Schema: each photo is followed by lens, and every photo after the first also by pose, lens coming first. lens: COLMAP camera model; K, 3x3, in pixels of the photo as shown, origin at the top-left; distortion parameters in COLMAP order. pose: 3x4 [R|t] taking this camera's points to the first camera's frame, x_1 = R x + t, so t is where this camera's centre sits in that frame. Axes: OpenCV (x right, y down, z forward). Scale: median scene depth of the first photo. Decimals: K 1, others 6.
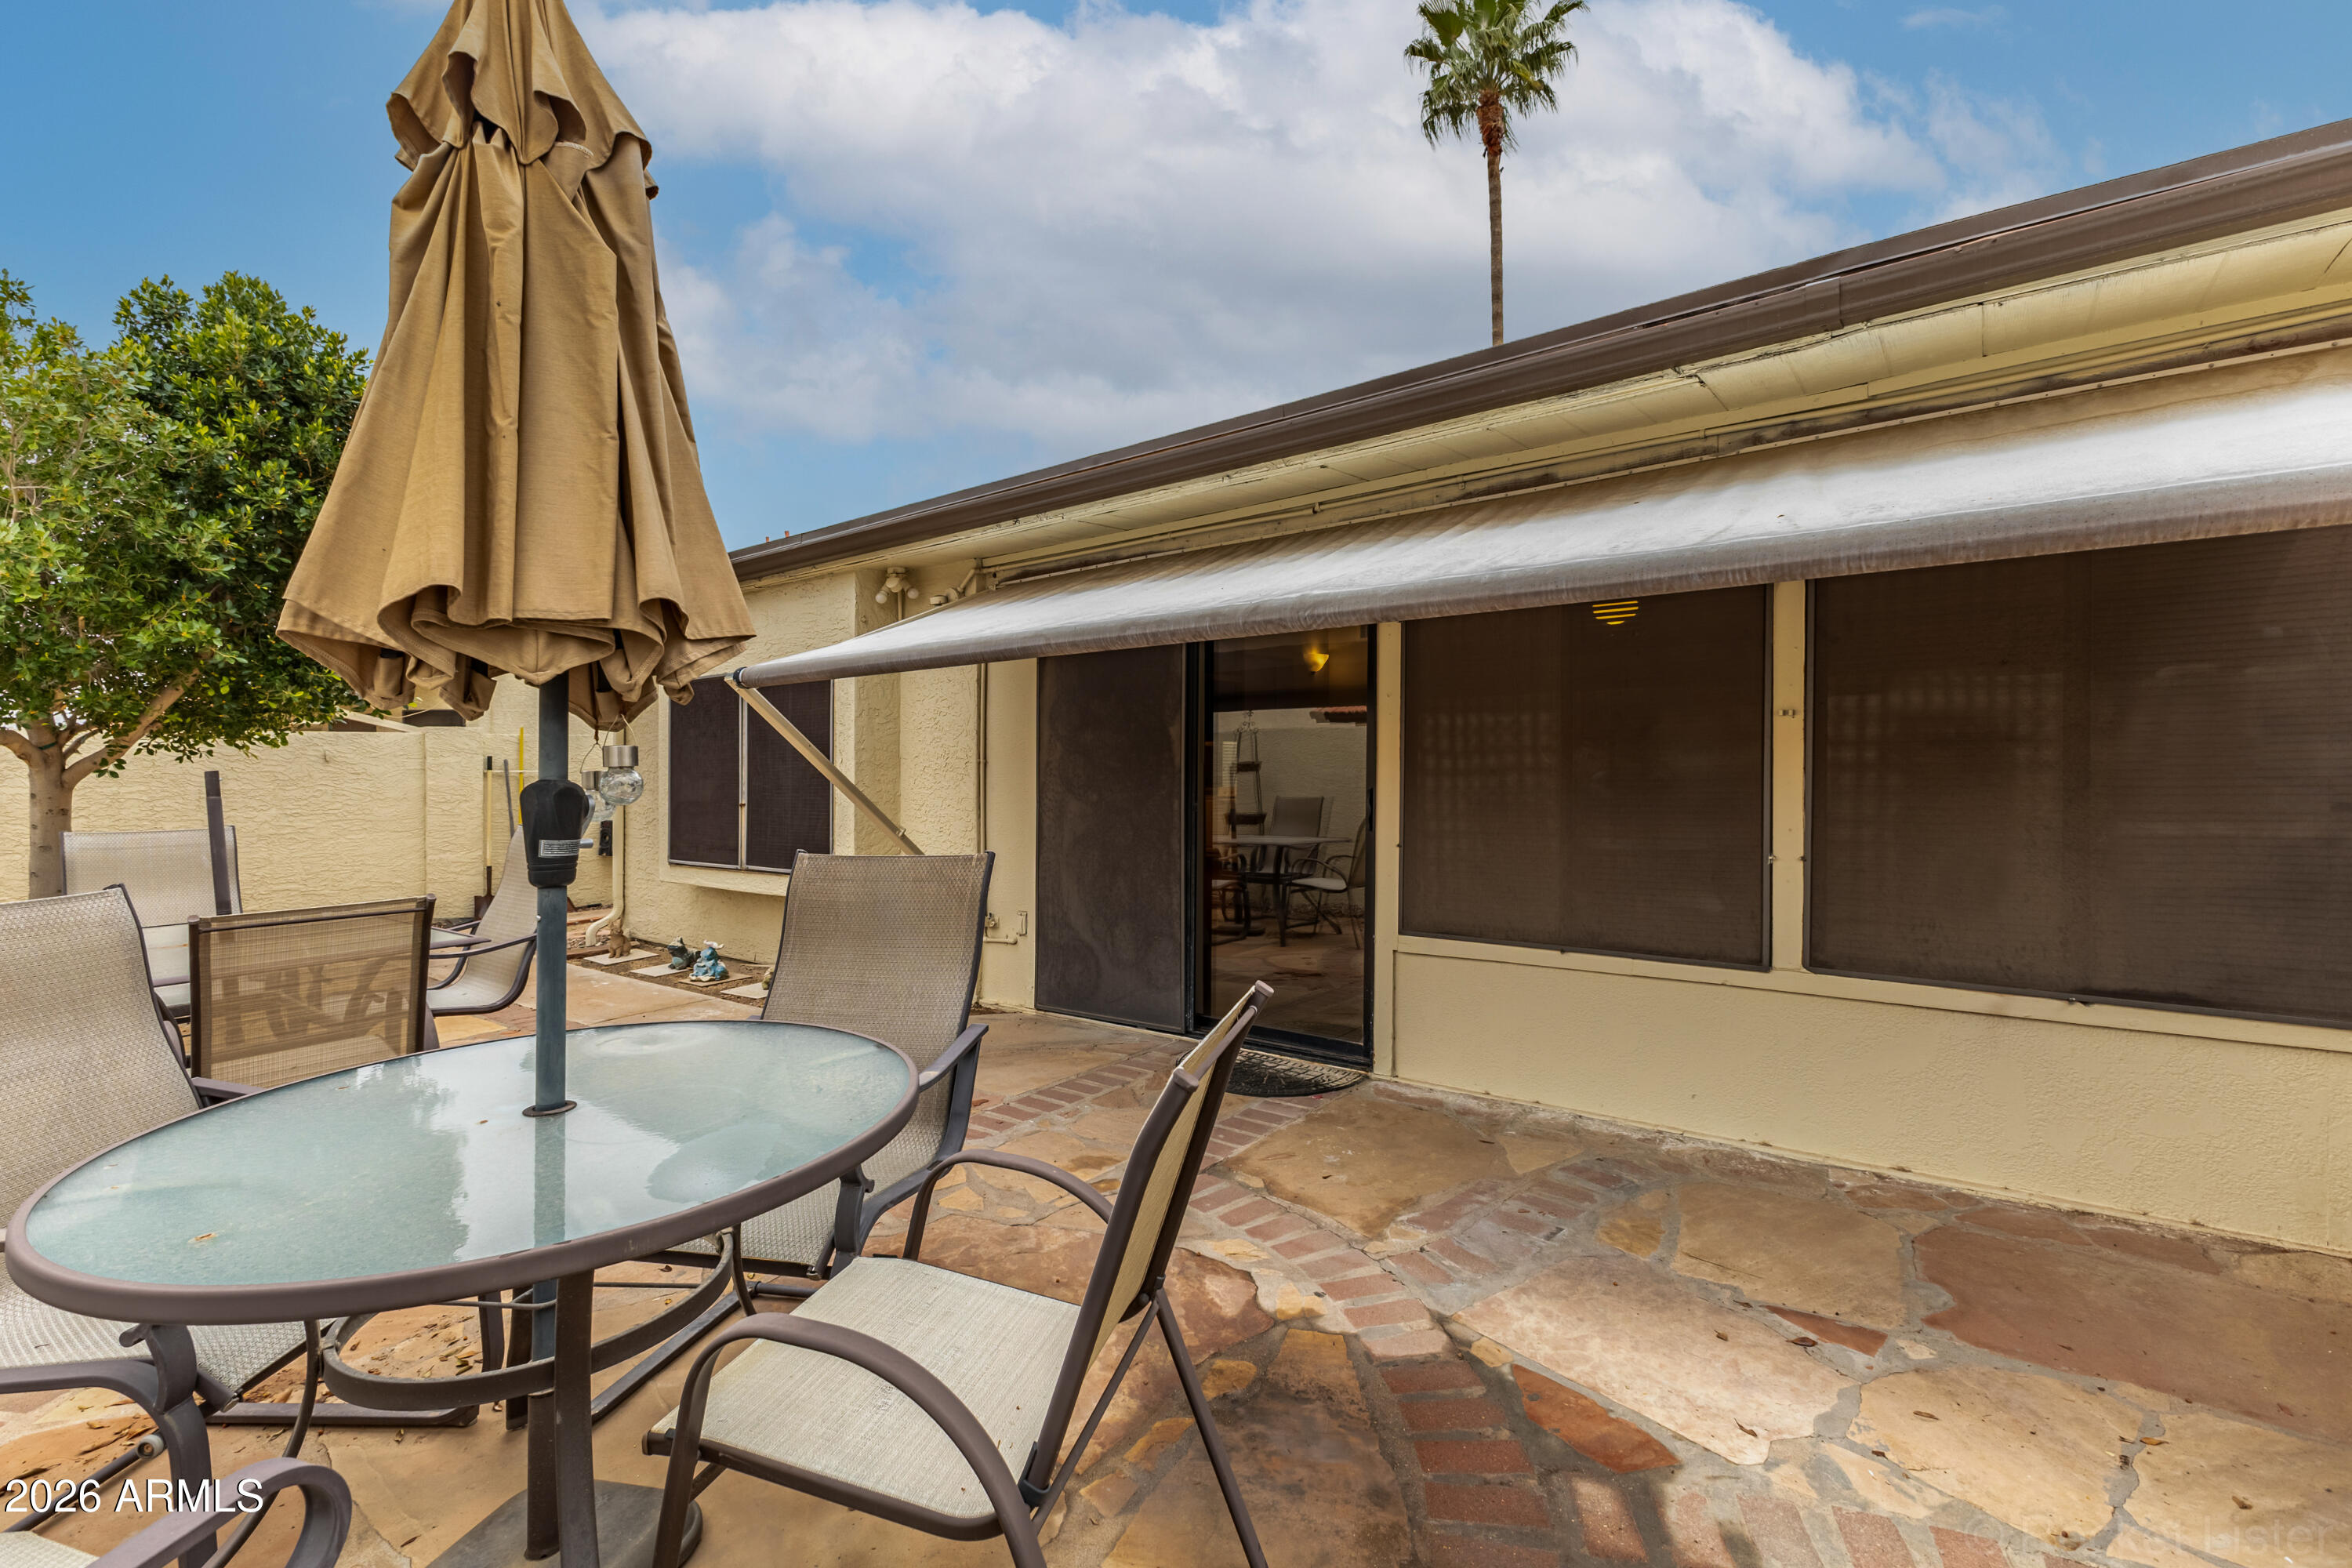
lens RADIAL K [[1022.4, 0, 1177.2], [0, 1022.4, 792.7], [0, 0, 1]] dist [0.009630, -0.000148]
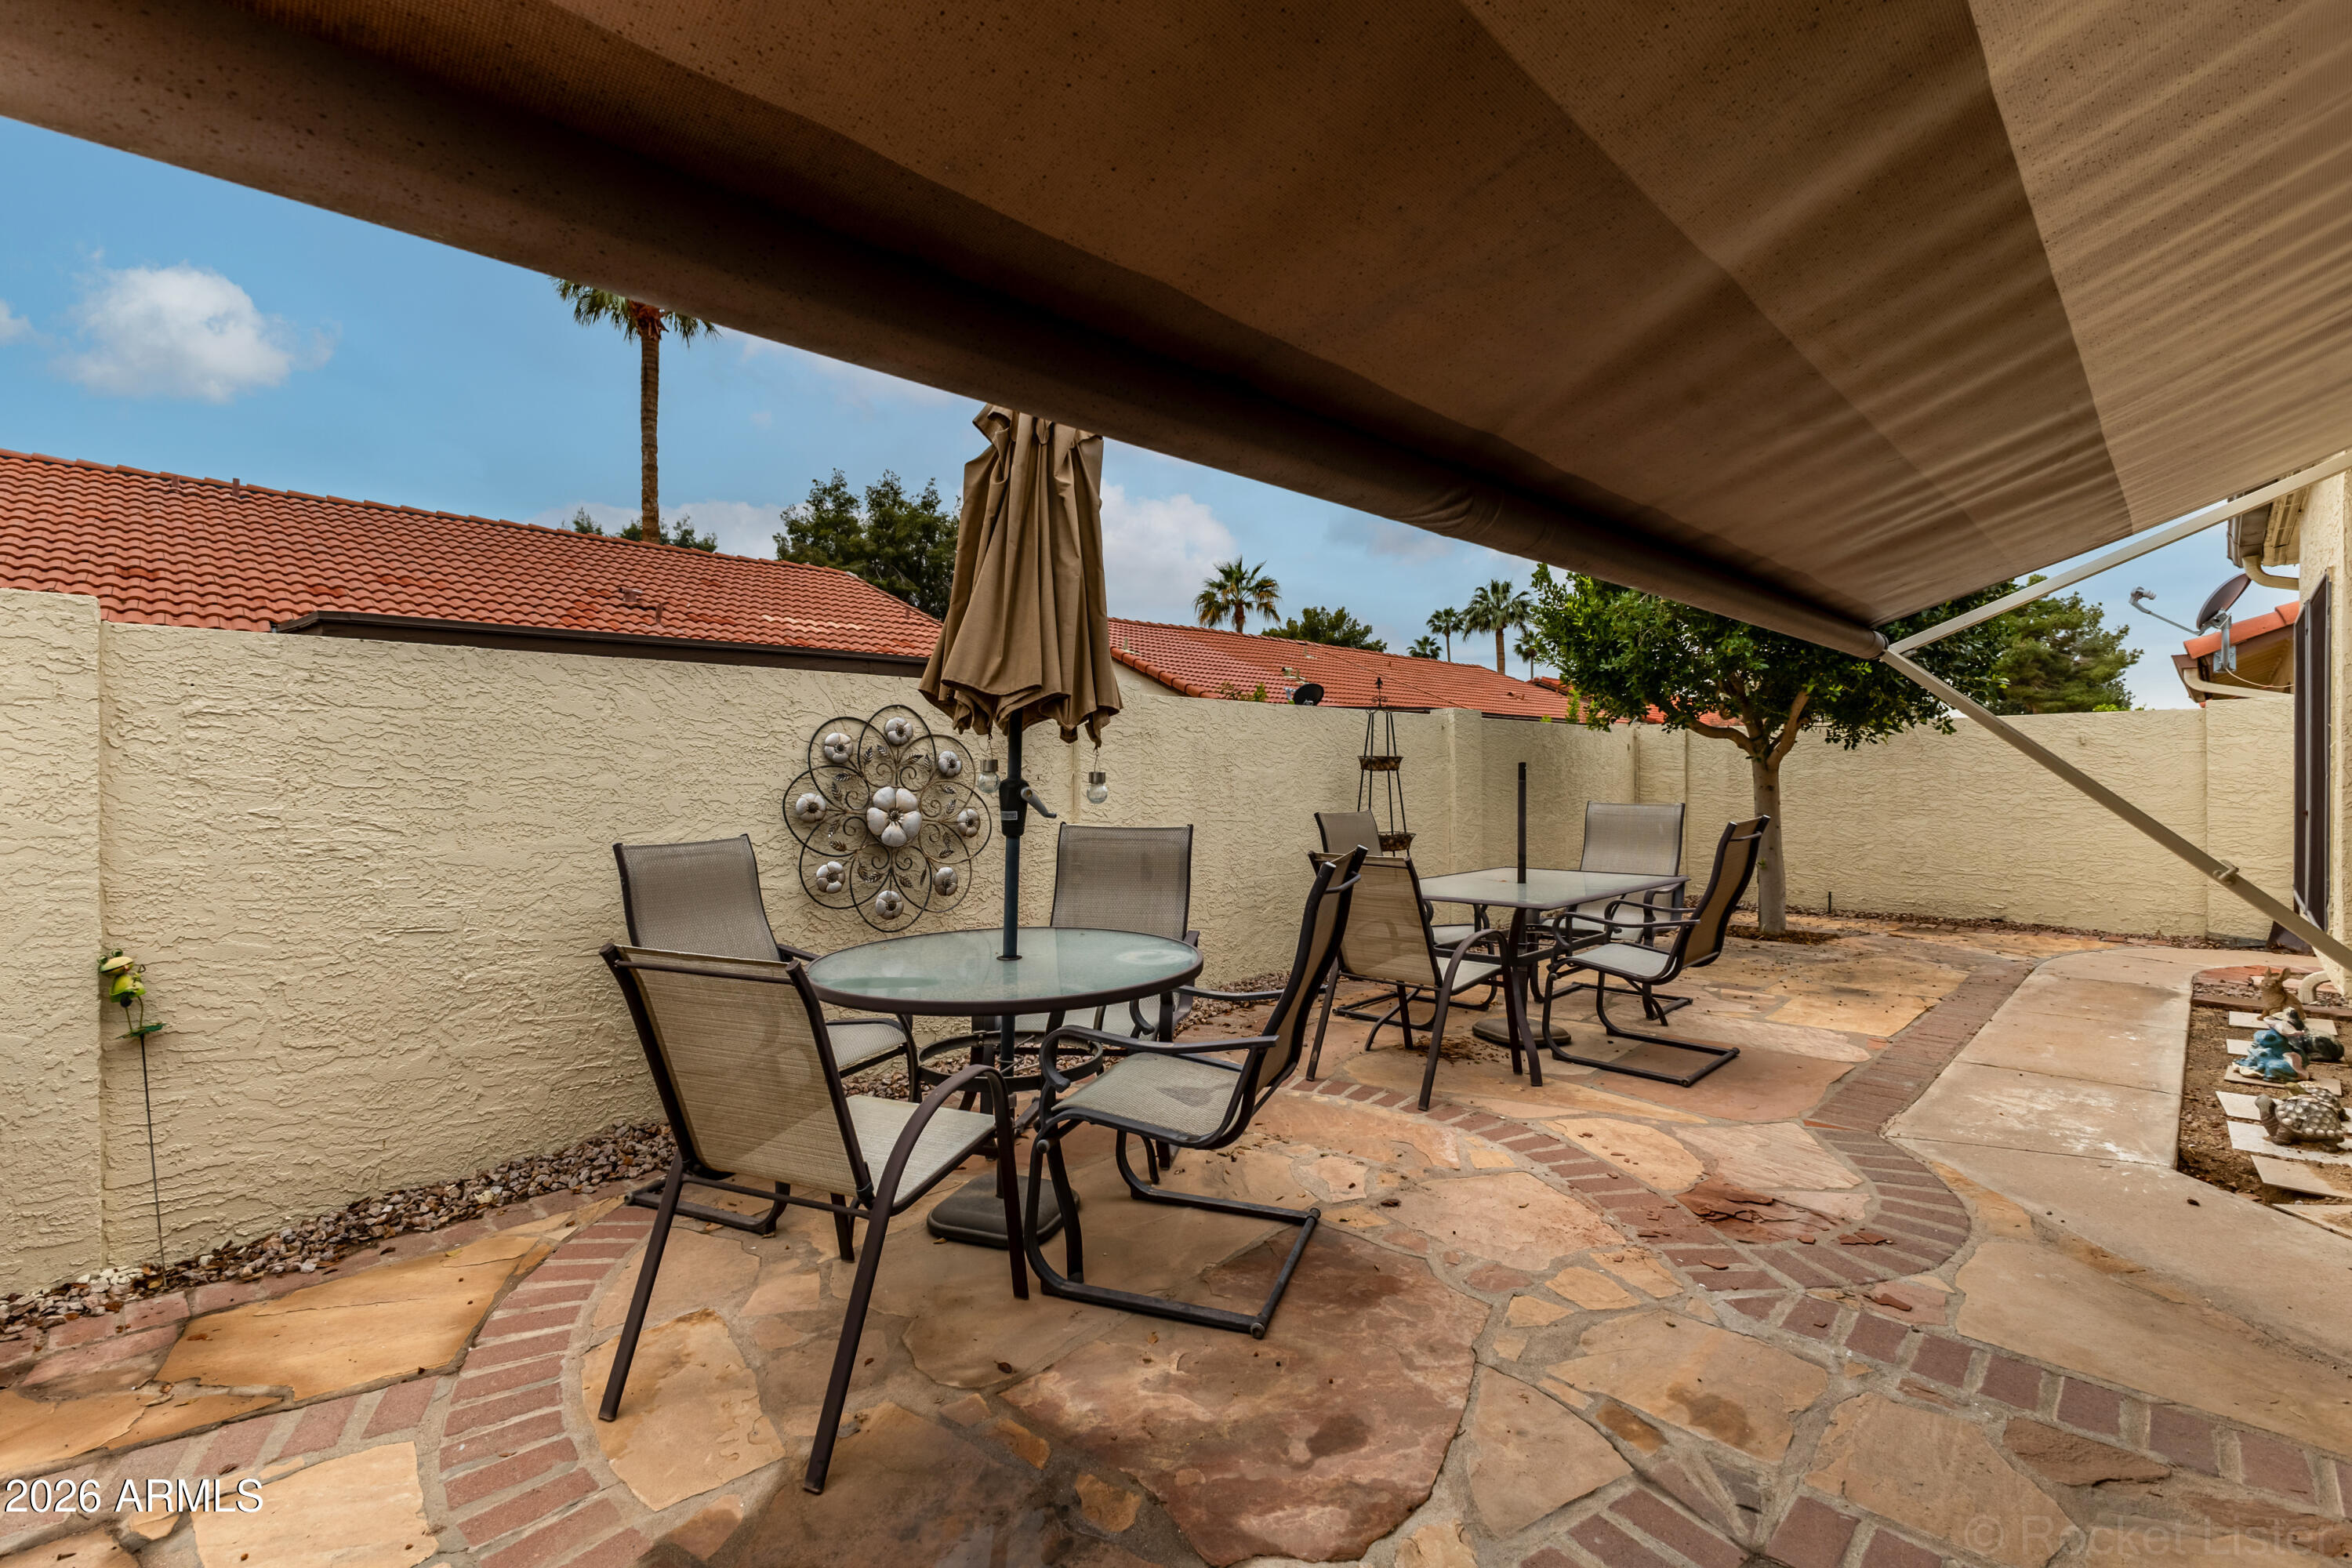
lens RADIAL K [[1022.4, 0, 1177.2], [0, 1022.4, 792.7], [0, 0, 1]] dist [0.009630, -0.000148]
pose [[-0.140631, 0.036248, -0.989398, 0.271812], [-0.012632, 0.999183, 0.038402, -0.014123], [0.989981, 0.017898, -0.140059, 0.373705]]
